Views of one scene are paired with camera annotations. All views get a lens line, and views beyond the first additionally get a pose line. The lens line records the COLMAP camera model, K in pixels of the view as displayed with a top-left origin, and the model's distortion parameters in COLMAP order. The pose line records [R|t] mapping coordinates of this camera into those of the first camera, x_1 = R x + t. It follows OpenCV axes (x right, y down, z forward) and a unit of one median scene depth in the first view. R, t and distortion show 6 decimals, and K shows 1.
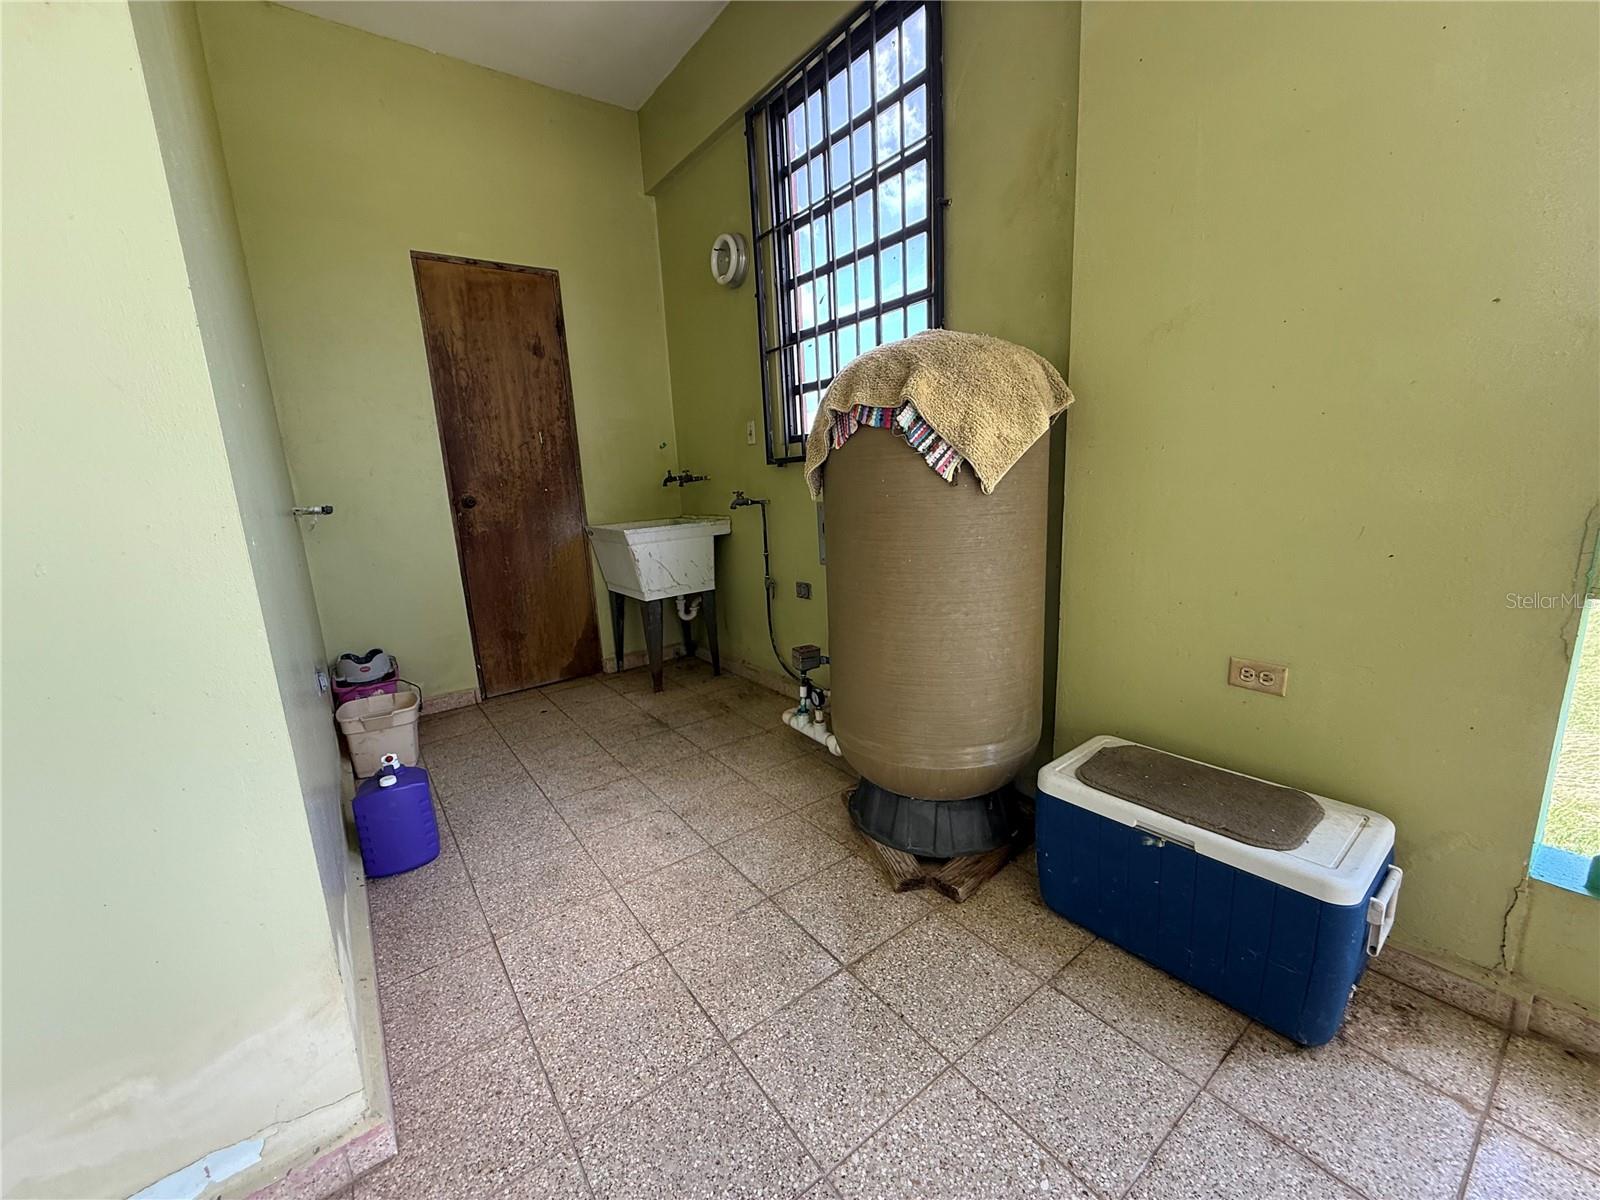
lens RADIAL K [[638.0, 0, 803.0], [0, 638.0, 603.1], [0, 0, 1]] dist [-0.007009, 0.000354]
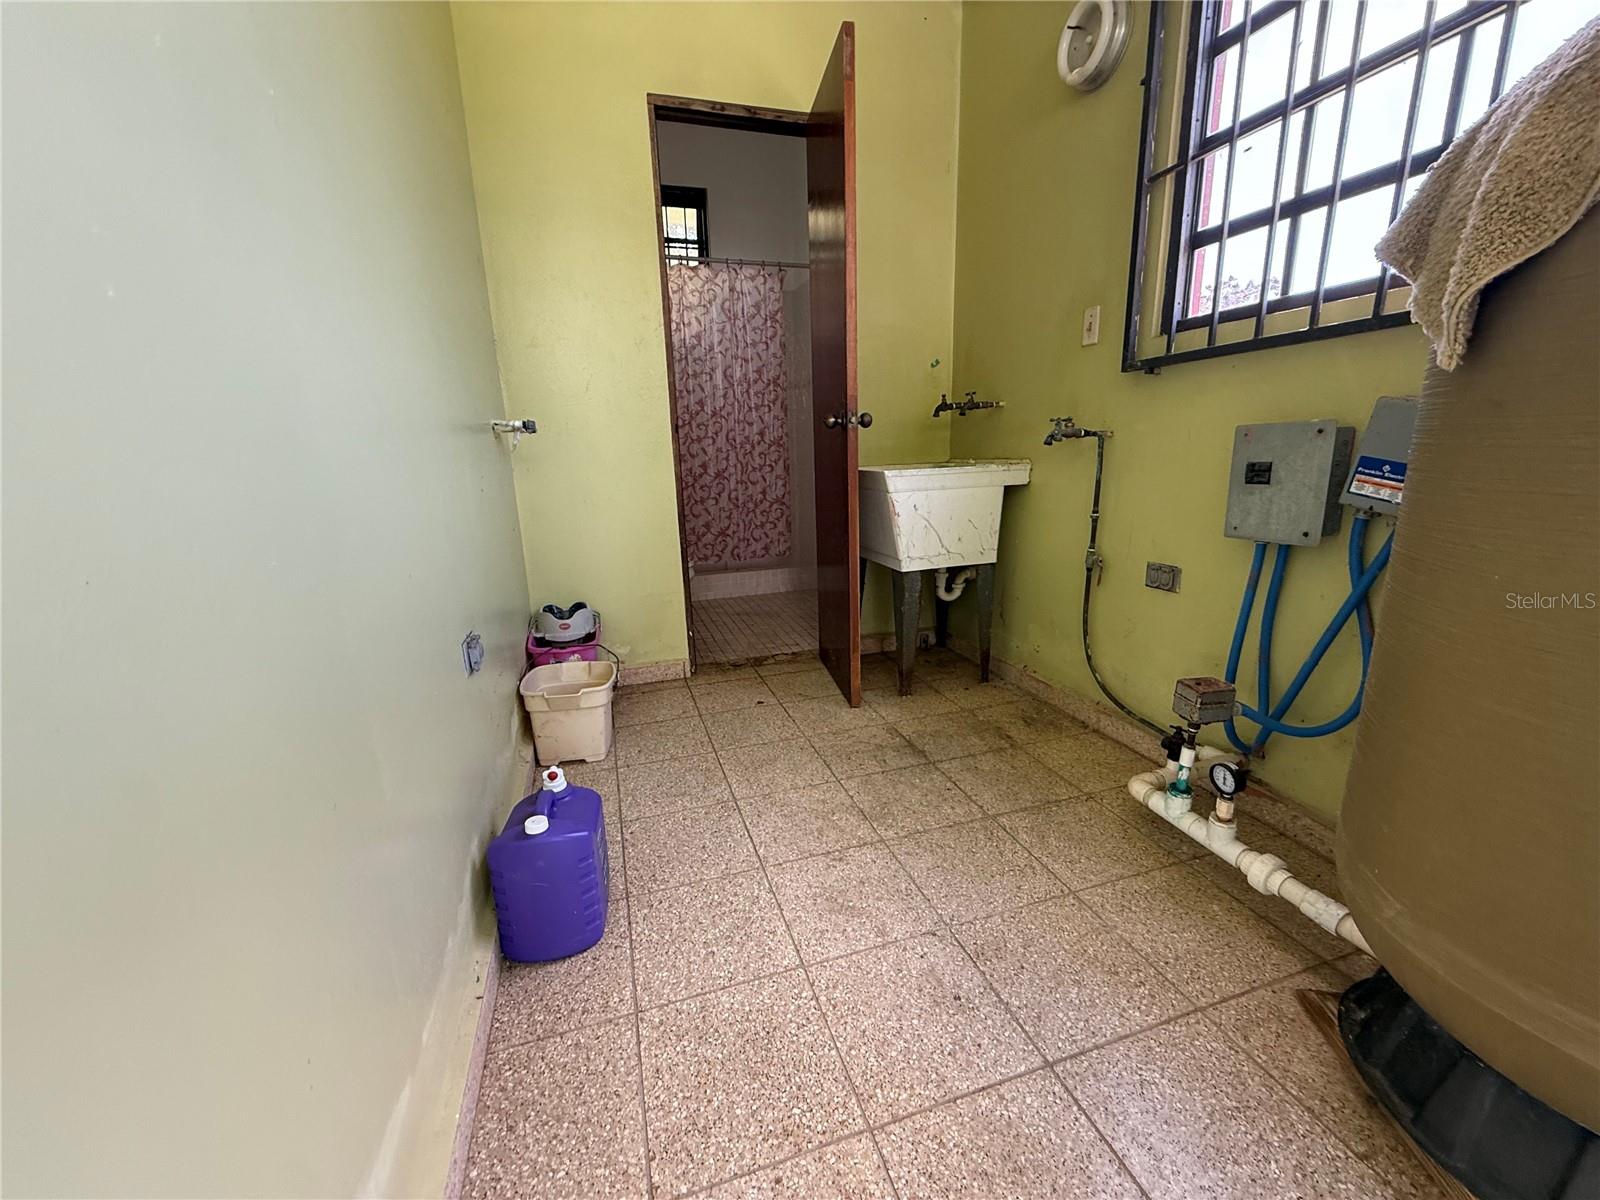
lens RADIAL K [[638.0, 0, 800.0], [0, 638.0, 601.8], [0, 0, 1]] dist [-0.007009, 0.000354]
pose [[0.944599, 0.099236, -0.312866, -0.139816], [-0.083636, 0.994507, 0.062931, -0.005585], [0.317392, -0.033278, 0.947710, 0.304294]]
